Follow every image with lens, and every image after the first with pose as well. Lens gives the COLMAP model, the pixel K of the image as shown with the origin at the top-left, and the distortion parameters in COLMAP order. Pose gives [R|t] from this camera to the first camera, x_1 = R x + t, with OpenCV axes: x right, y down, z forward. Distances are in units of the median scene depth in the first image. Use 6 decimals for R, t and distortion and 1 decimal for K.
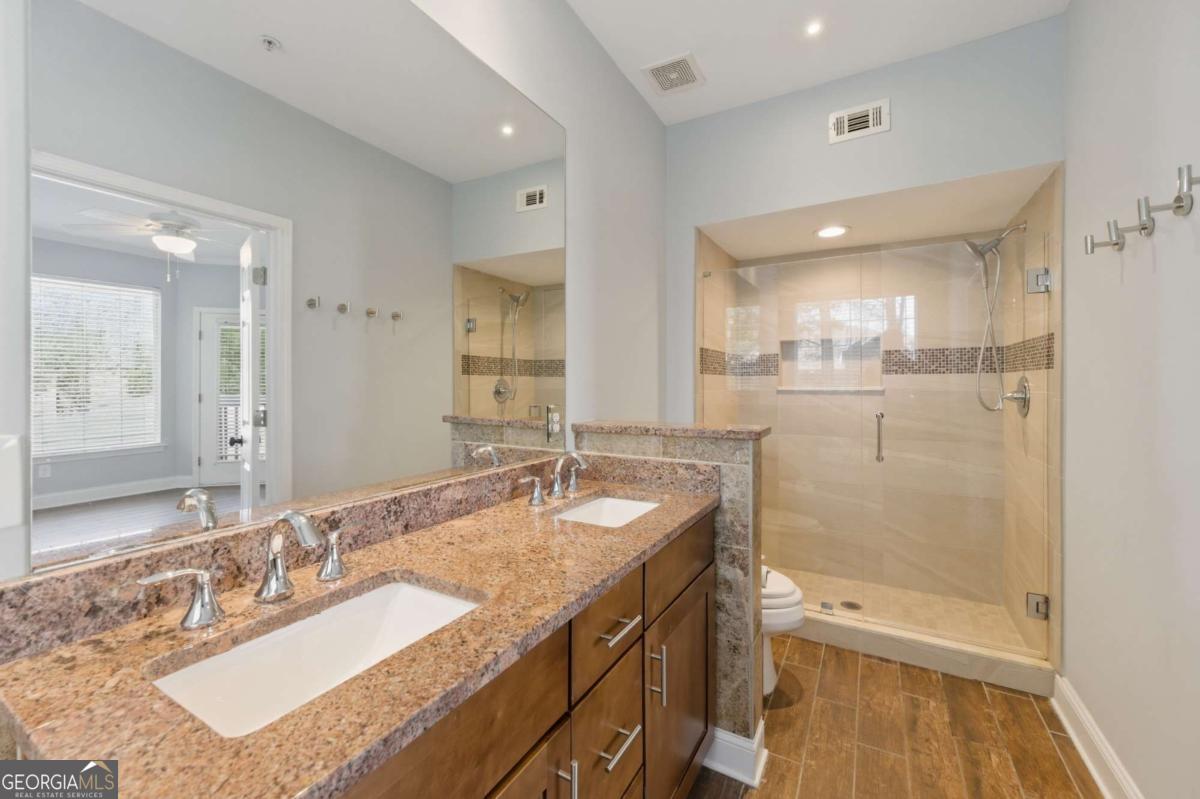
lens RADIAL K [[483.2, 0, 606.1], [0, 483.2, 382.7], [0, 0, 1]] dist [-0.000415, -0.000073]
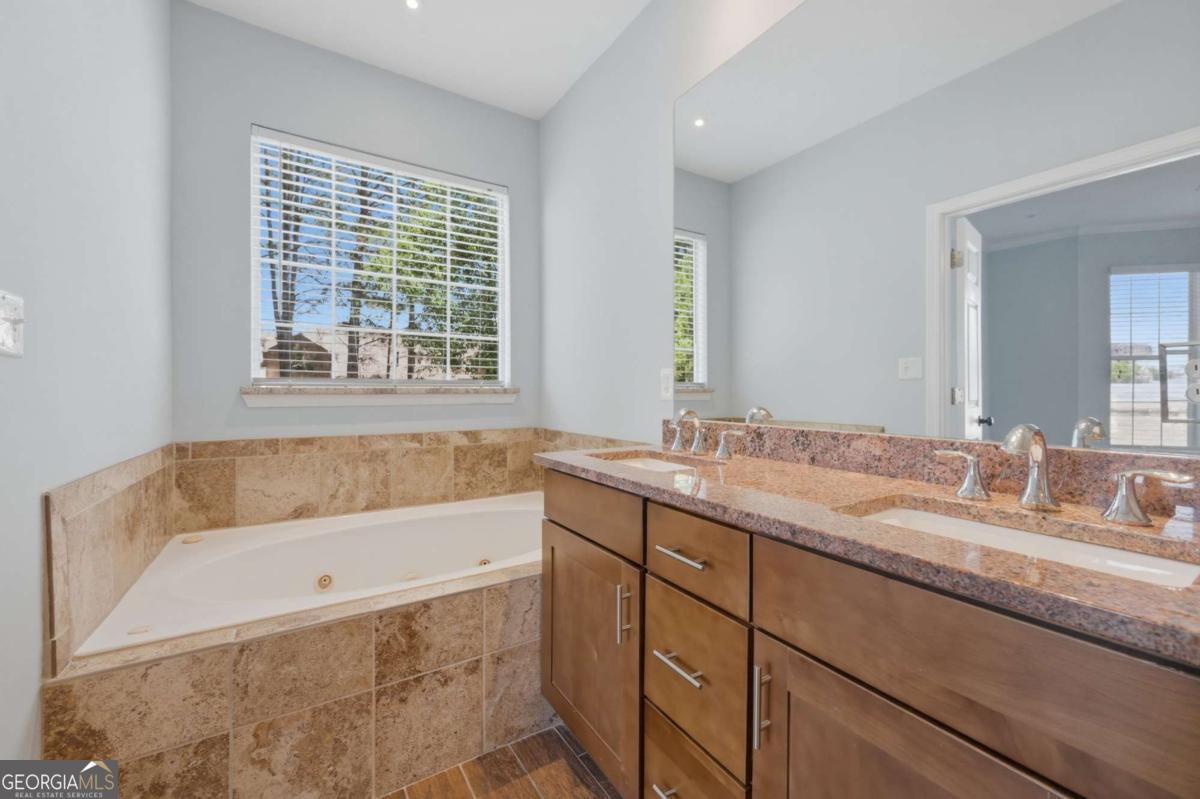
lens RADIAL K [[467.3, 0, 600.0], [0, 467.3, 399.5], [0, 0, 1]] dist [0.003273, 0.000133]
pose [[-0.472961, 0.009750, -0.881029, 0.729179], [-0.002840, 0.999917, 0.012590, 0.132367], [0.881079, 0.008457, -0.472894, 0.988928]]
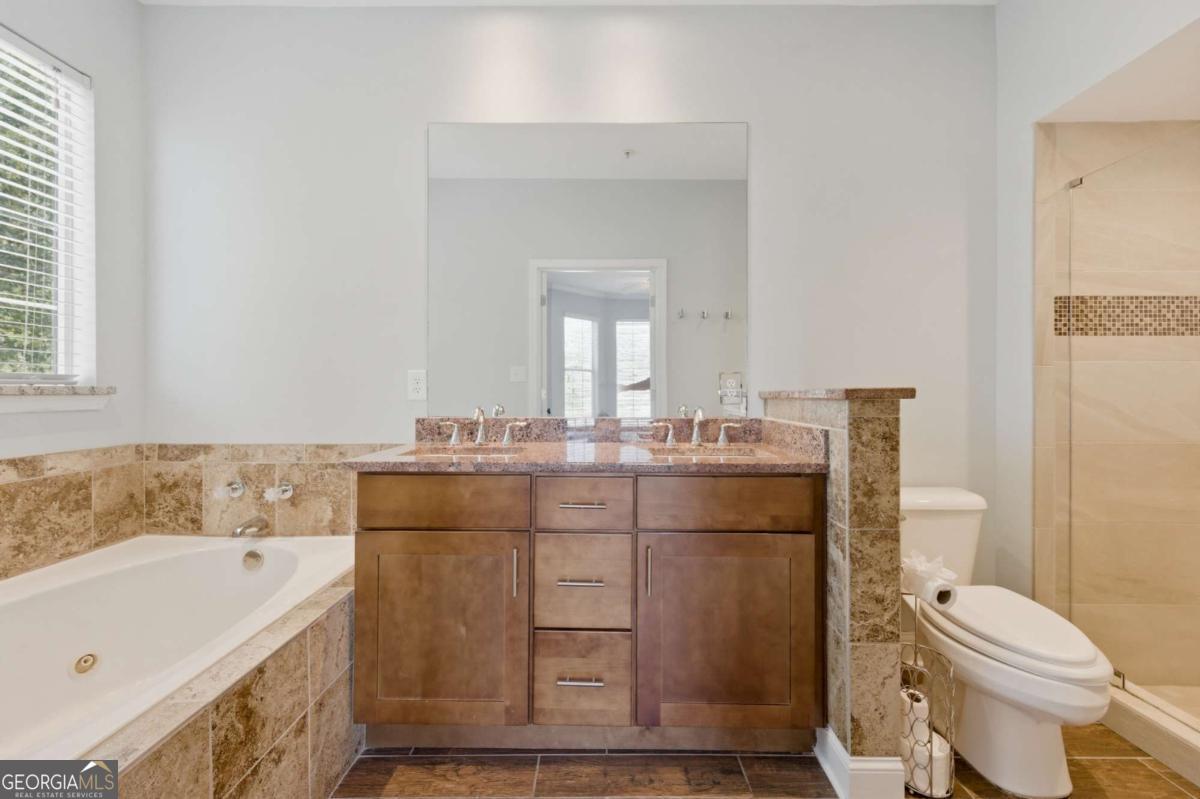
lens RADIAL K [[472.9, 0, 599.0], [0, 472.9, 394.8], [0, 0, 1]] dist [-0.001251, -0.000361]
pose [[0.477197, 0.003387, -0.878790, 0.990846], [0.001486, 0.999988, 0.004661, 0.129030], [0.878795, -0.003530, 0.477187, 0.275013]]
